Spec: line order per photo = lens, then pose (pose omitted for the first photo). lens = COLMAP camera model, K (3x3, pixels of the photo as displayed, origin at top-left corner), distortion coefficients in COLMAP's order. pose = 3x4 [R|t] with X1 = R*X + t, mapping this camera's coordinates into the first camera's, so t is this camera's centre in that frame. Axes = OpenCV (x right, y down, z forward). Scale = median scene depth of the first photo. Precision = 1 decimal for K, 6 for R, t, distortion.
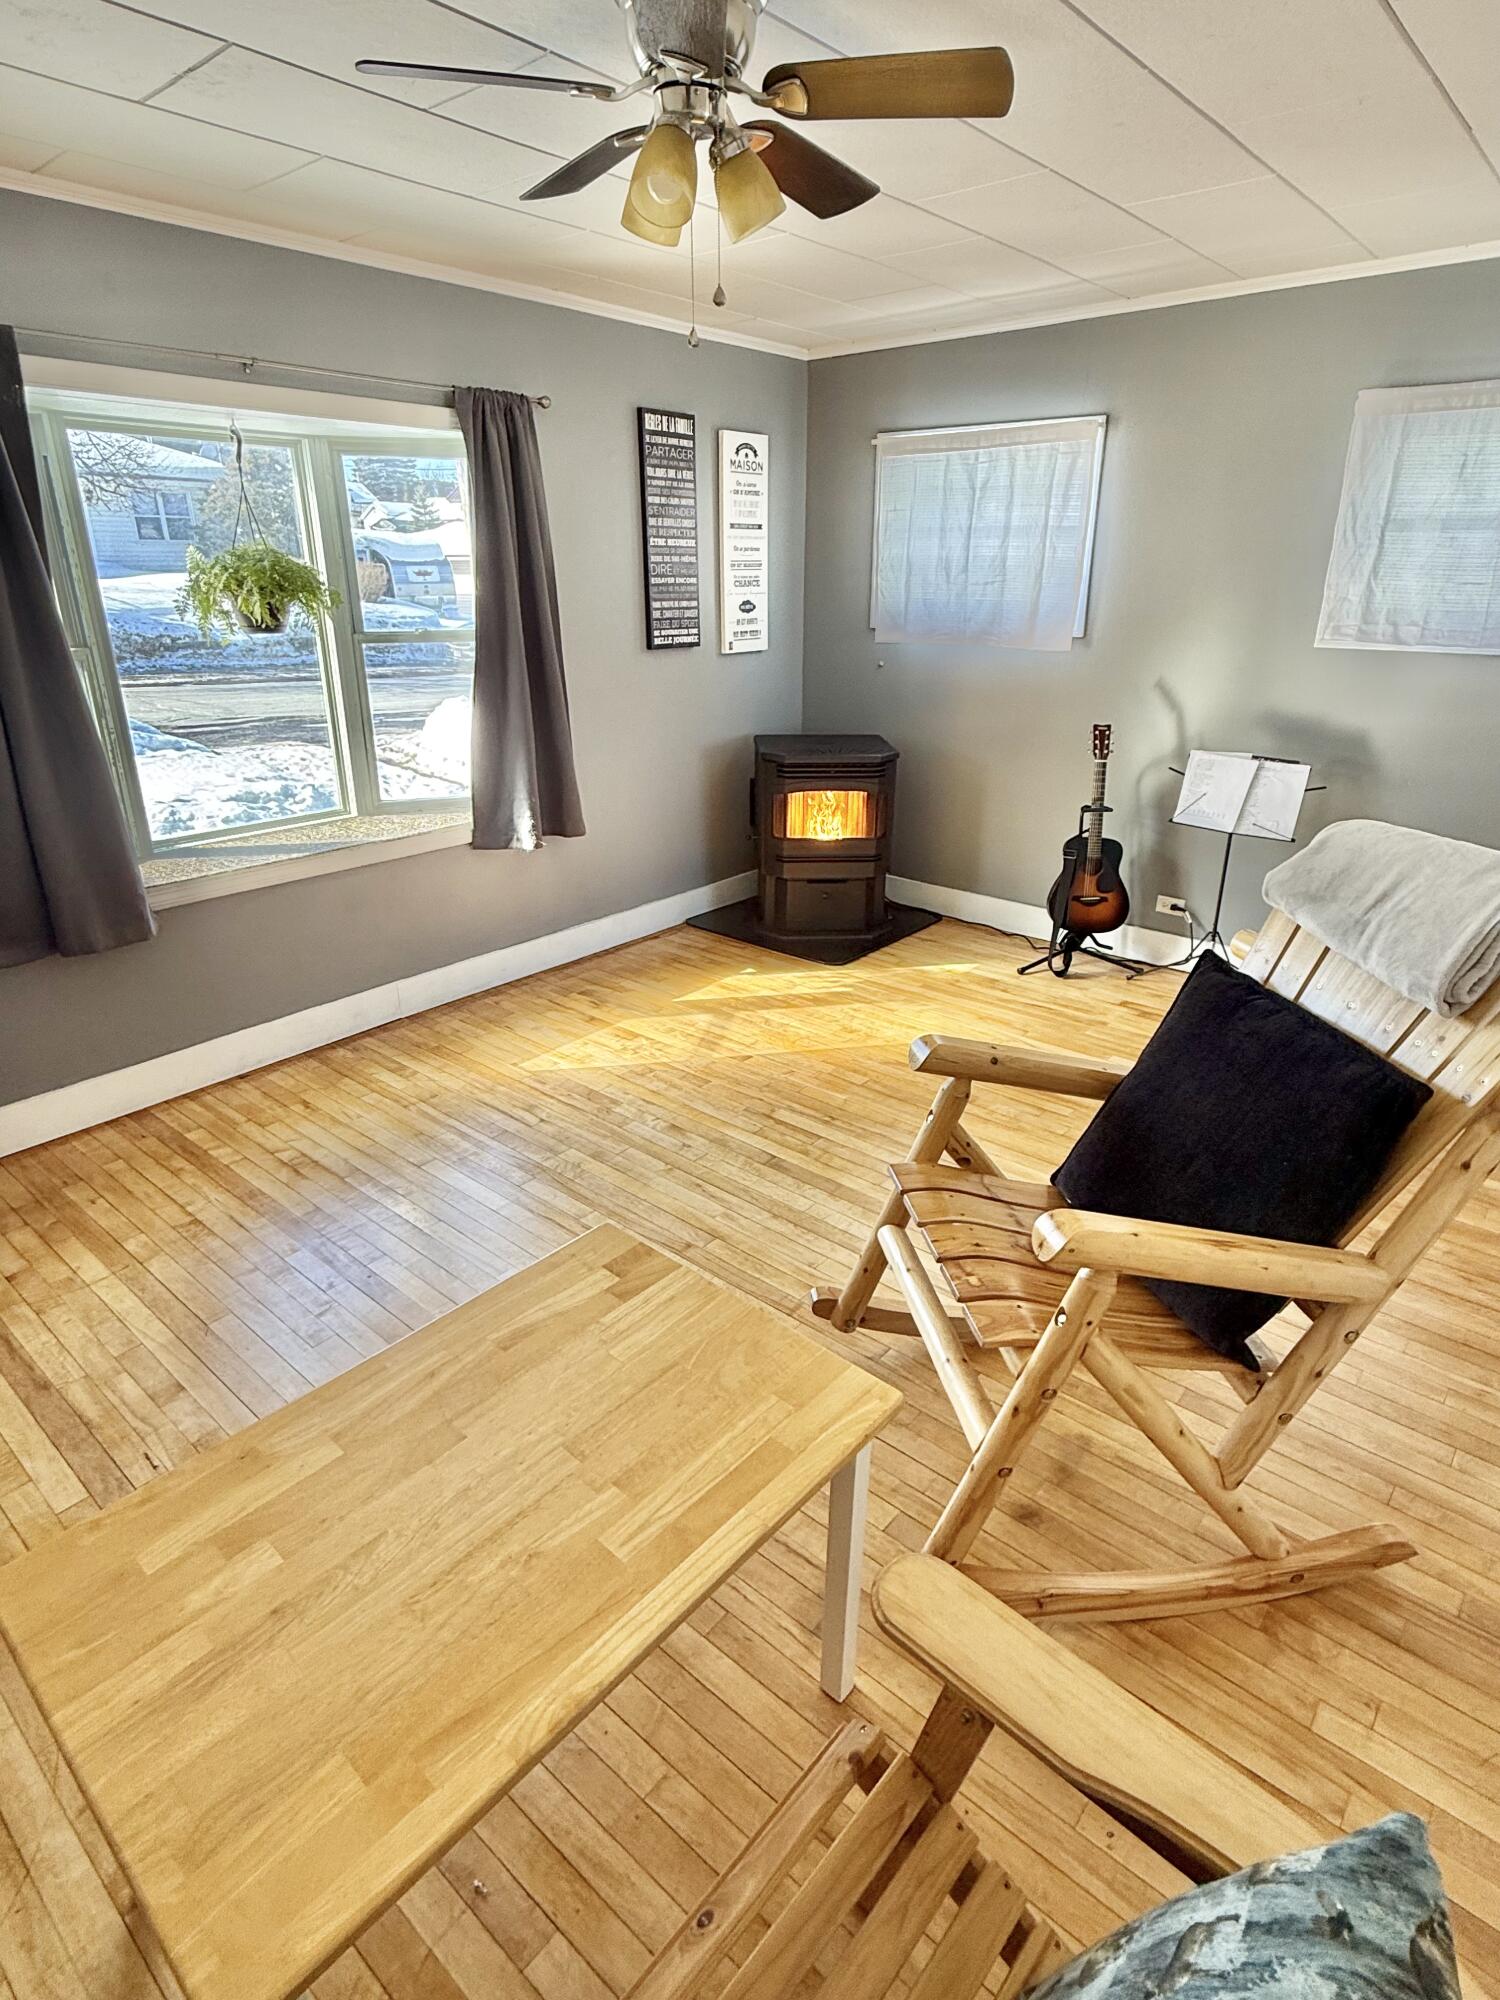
lens RADIAL K [[1068.9, 0, 744.8], [0, 1068.9, 997.8], [0, 0, 1]] dist [-0.001855, 0.000932]
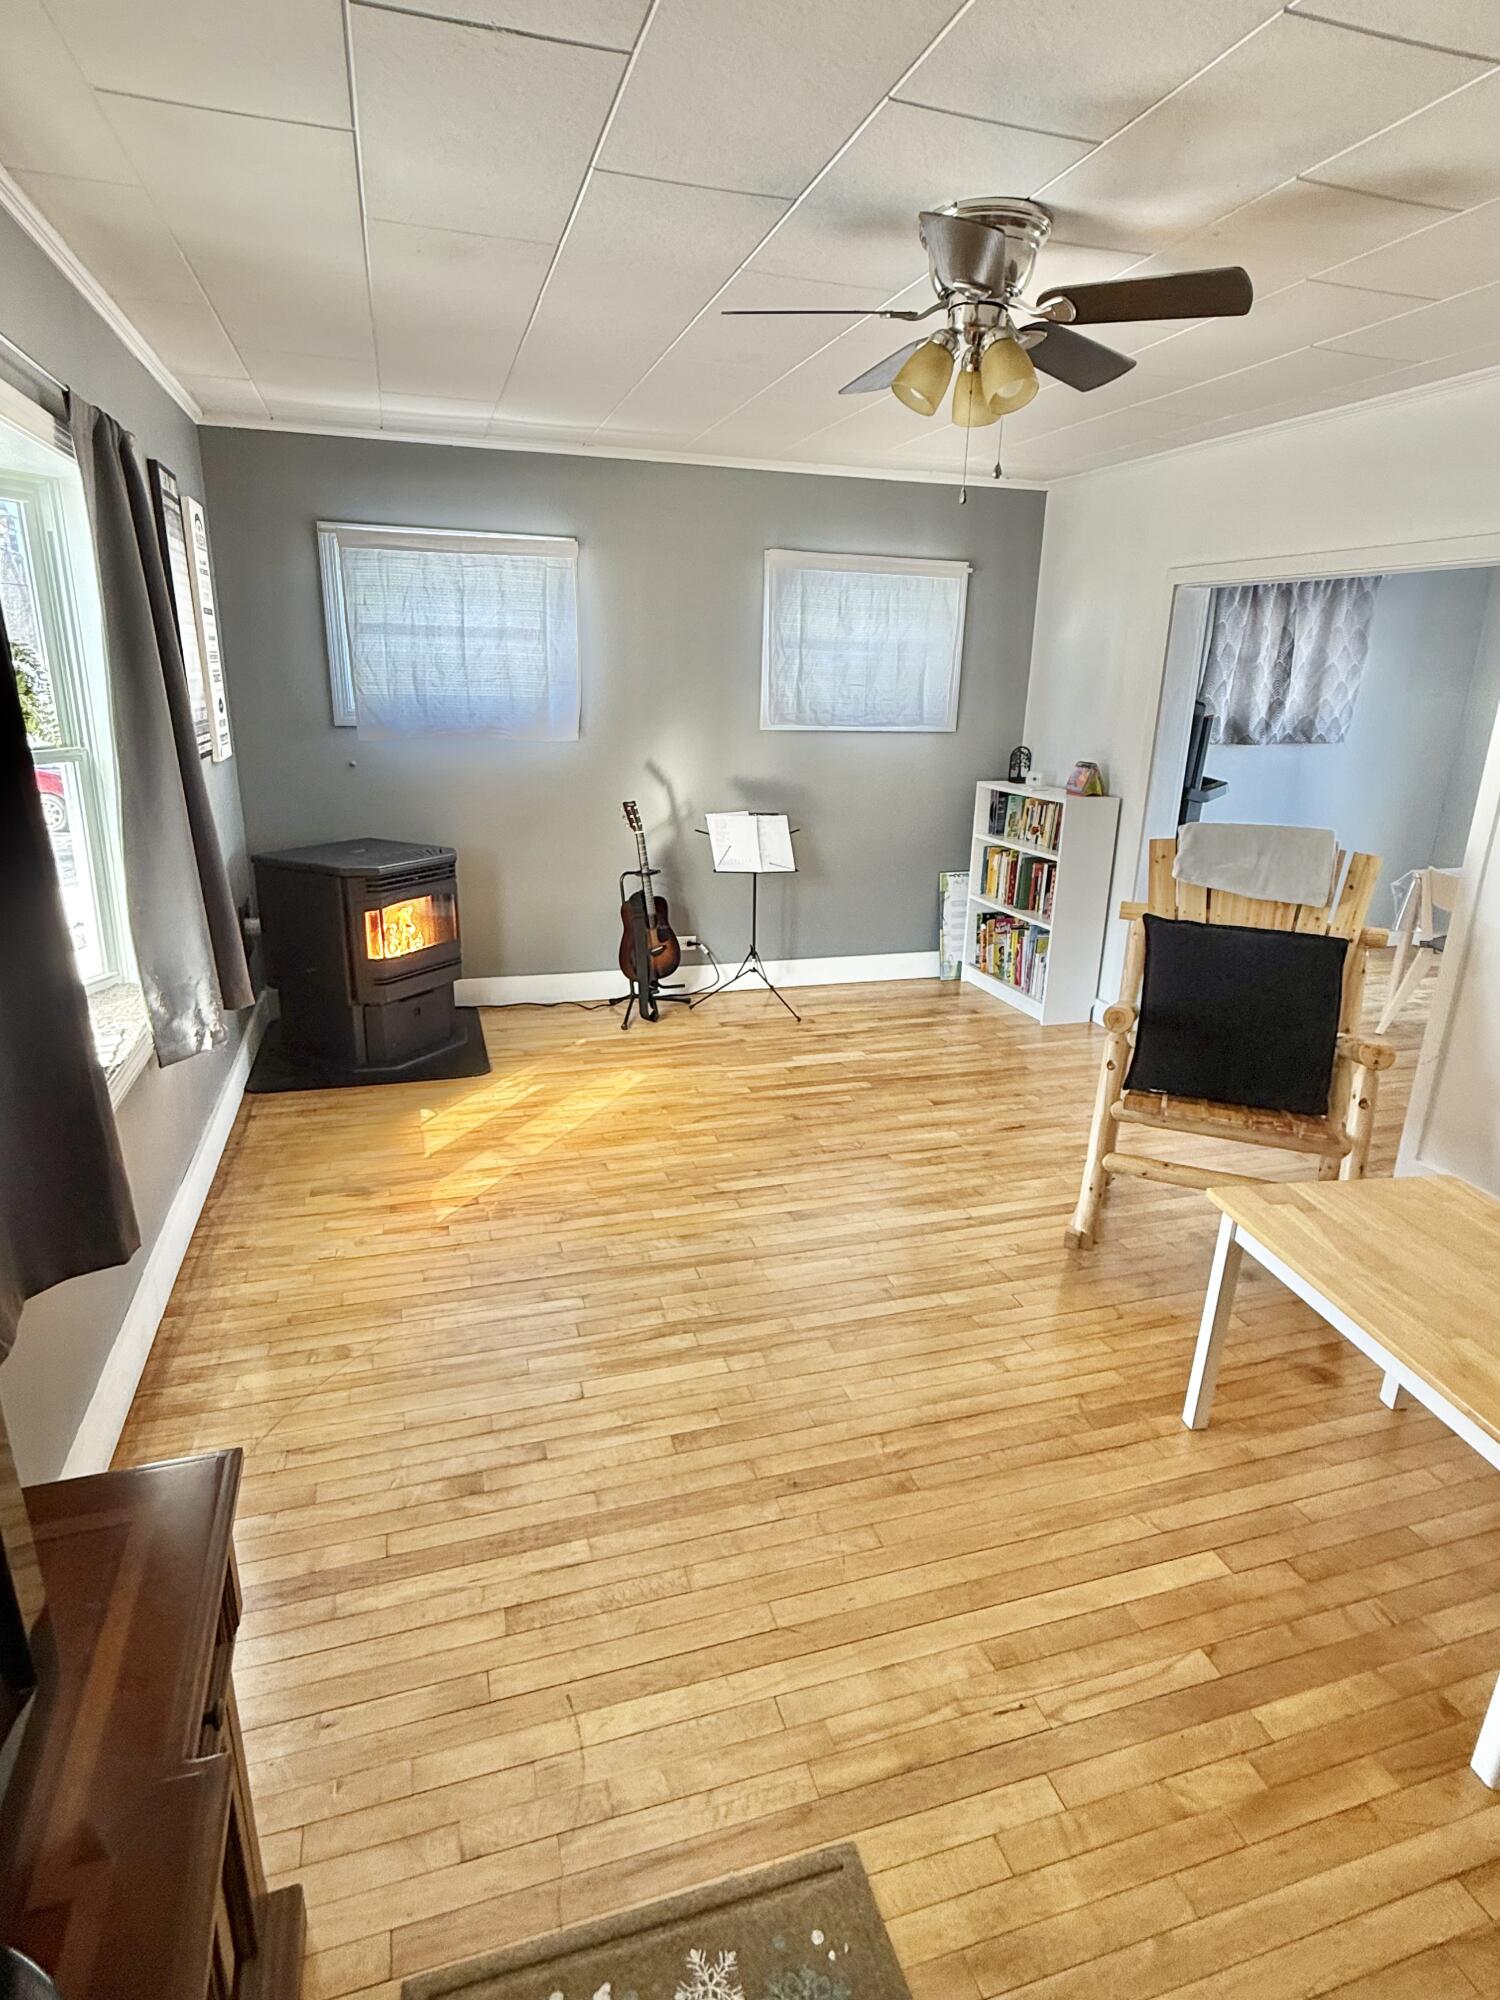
lens RADIAL K [[1068.9, 0, 752.2], [0, 1068.9, 1002.0], [0, 0, 1]] dist [-0.001855, 0.000932]
pose [[0.529863, -0.239772, 0.813483, -0.579846], [0.295306, 0.951336, 0.088056, -0.111162], [-0.795009, 0.193569, 0.574883, 0.270542]]
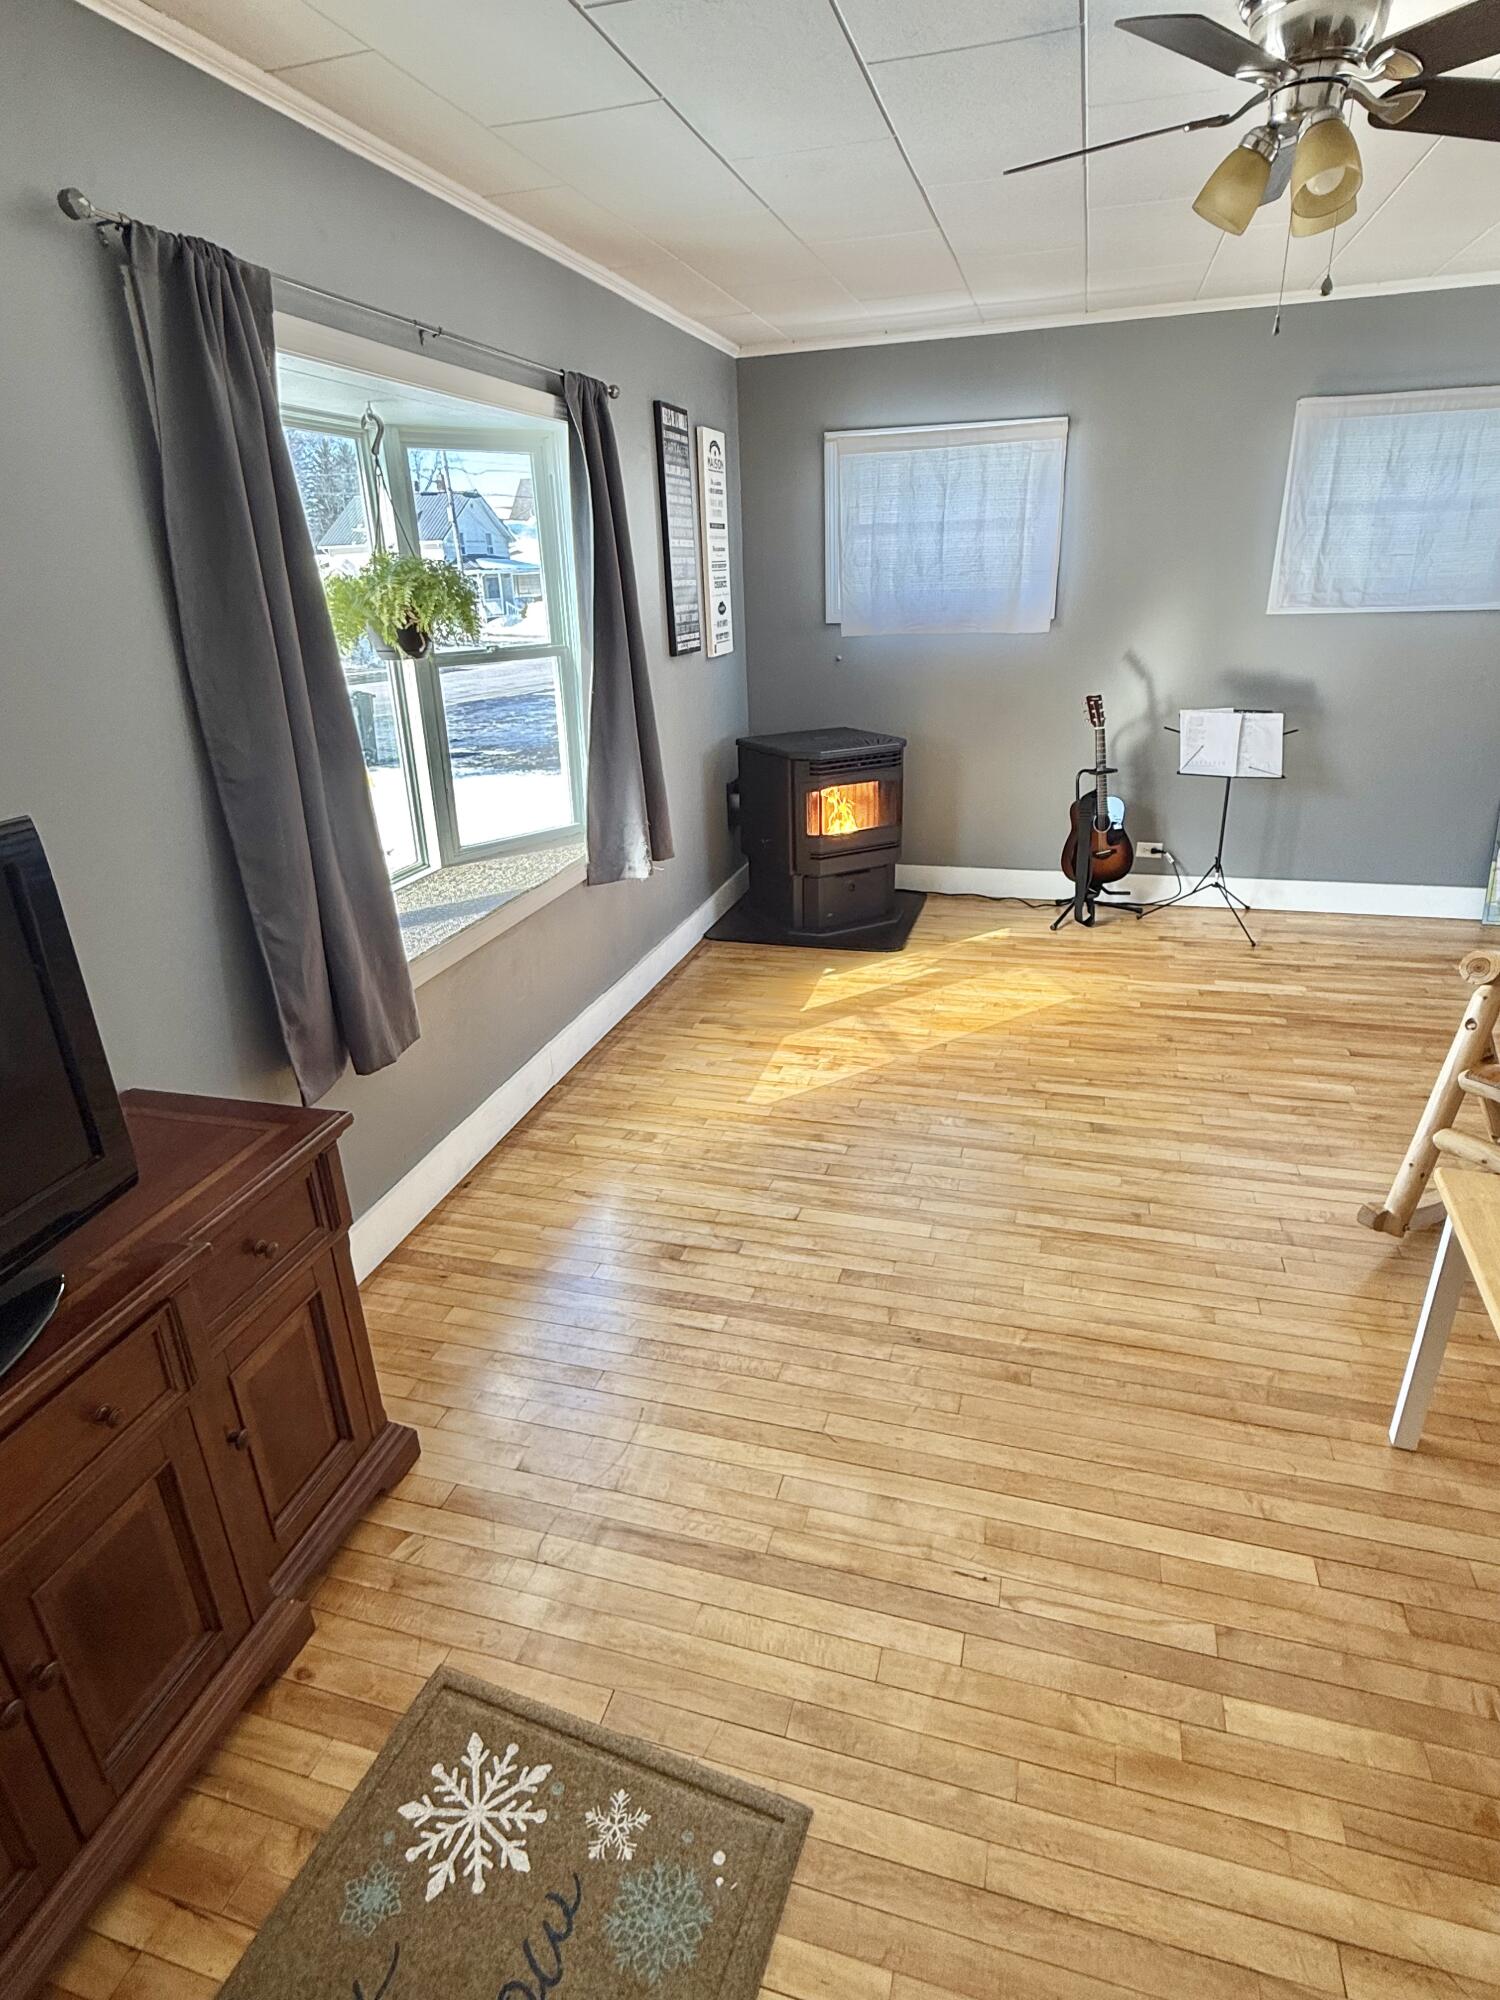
lens RADIAL K [[1068.9, 0, 741.3], [0, 1068.9, 1000.8], [0, 0, 1]] dist [-0.001855, 0.000932]
pose [[0.912880, -0.182759, 0.365033, -0.459230], [0.185019, 0.982304, 0.029106, -0.043617], [-0.363893, 0.040968, 0.930540, 0.111676]]
